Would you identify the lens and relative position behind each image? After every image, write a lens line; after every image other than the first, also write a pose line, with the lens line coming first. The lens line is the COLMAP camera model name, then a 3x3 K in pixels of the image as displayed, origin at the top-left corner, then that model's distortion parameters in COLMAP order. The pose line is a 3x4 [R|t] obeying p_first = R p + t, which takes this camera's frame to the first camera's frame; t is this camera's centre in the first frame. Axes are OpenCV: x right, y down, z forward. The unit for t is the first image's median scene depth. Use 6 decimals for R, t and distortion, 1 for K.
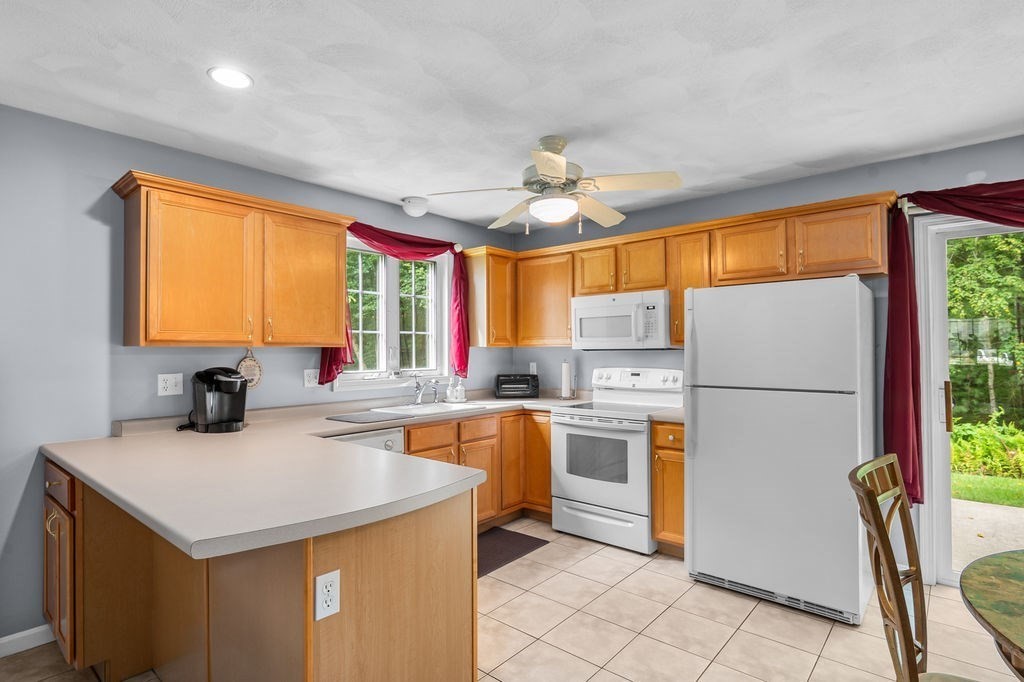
lens RADIAL K [[519.7, 0, 516.8], [0, 519.7, 342.0], [0, 0, 1]] dist [-0.004800, 0.000509]
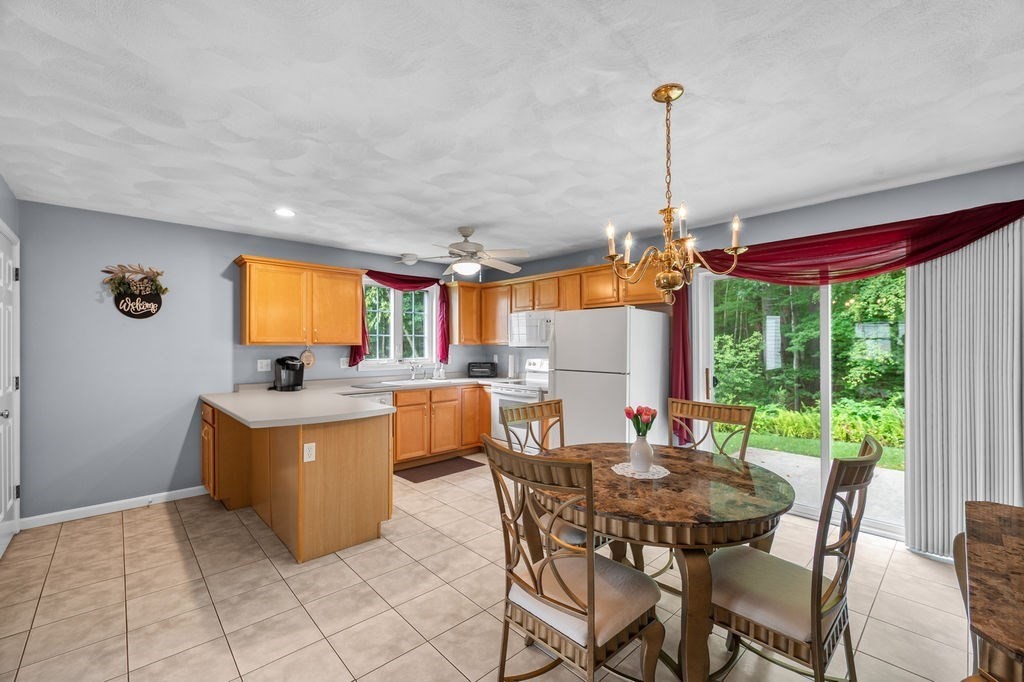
lens RADIAL K [[428.2, 0, 517.2], [0, 428.2, 342.8], [0, 0, 1]] dist [-0.000267, 0.000150]
pose [[0.994161, 0.004964, -0.107792, 0.317752], [-0.003479, 0.999896, 0.013968, -0.018444], [0.107850, -0.013511, 0.994075, -0.338517]]
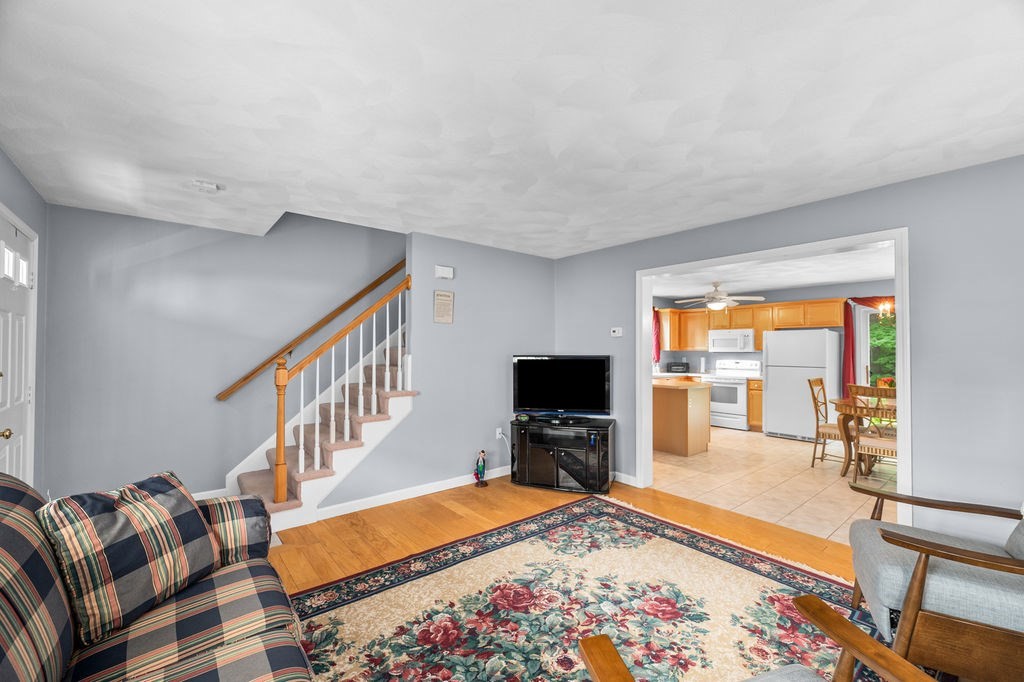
lens RADIAL K [[421.0, 0, 510.1], [0, 421.0, 342.2], [0, 0, 1]] dist [0.000793, 0.000003]
pose [[0.983759, 0.004815, -0.179429, -0.530797], [-0.004852, 0.999988, 0.000232, -0.031291], [0.179428, 0.000643, 0.983771, -1.282979]]
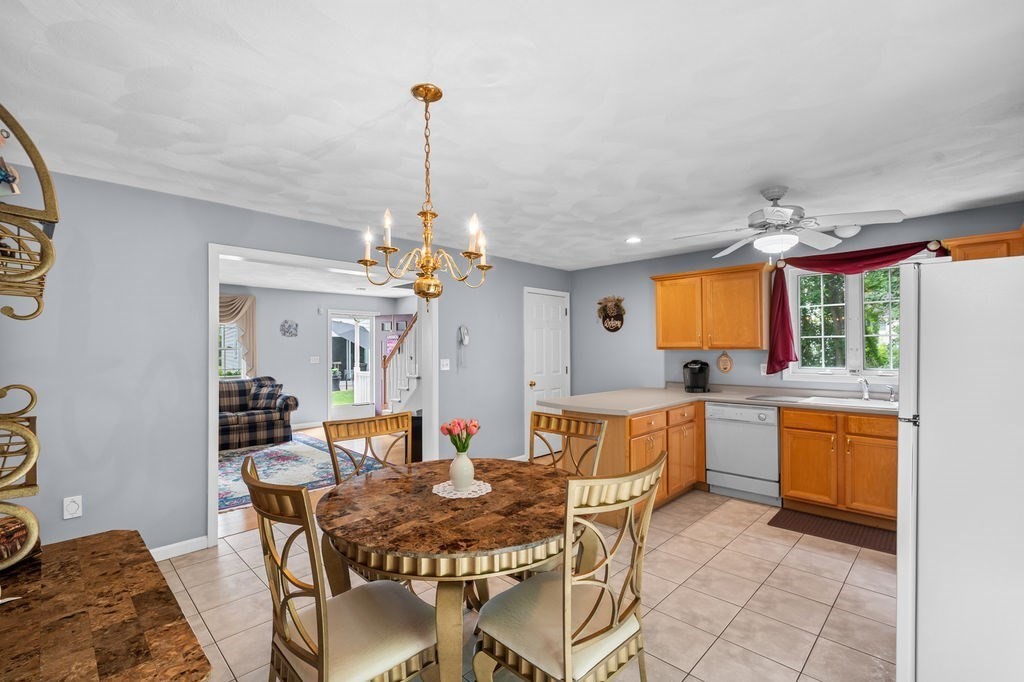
lens RADIAL K [[457.5, 0, 508.2], [0, 457.5, 343.0], [0, 0, 1]] dist [-0.000228, 0.000081]
pose [[-0.084130, -0.005121, -0.996442, 0.983901], [0.023820, 0.999691, -0.007149, -0.016452], [0.996170, -0.024337, -0.083982, 0.354613]]
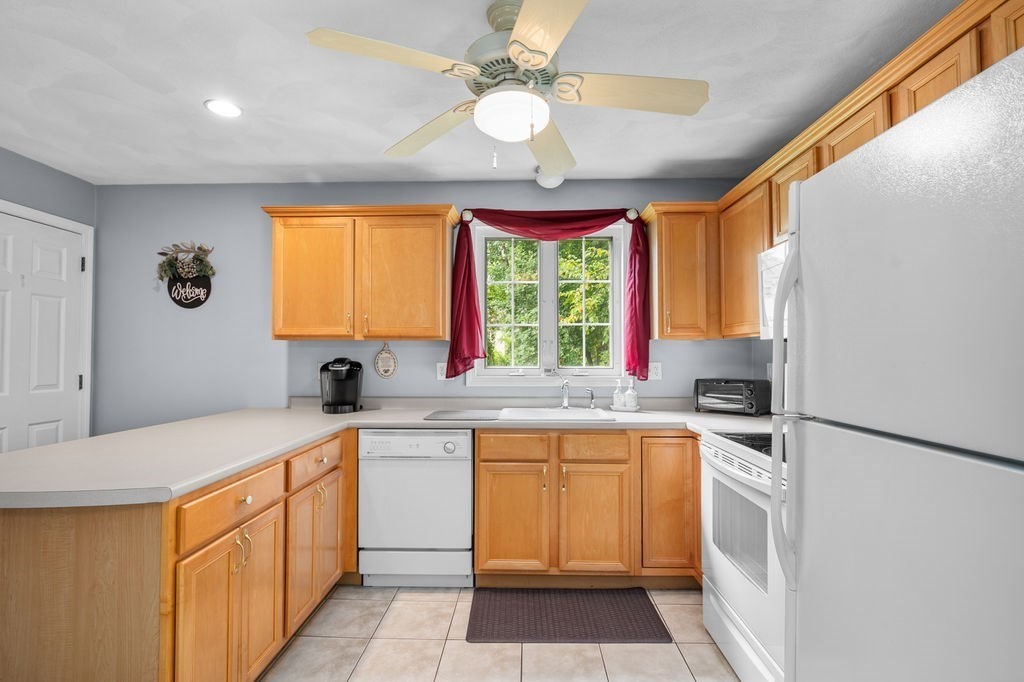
lens RADIAL K [[485.2, 0, 513.3], [0, 485.2, 344.3], [0, 0, 1]] dist [-0.003686, 0.001441]
pose [[0.621234, -0.012472, -0.783526, 0.429761], [0.009342, 0.999920, -0.008509, 0.025084], [0.783570, -0.002033, 0.621301, 0.503147]]
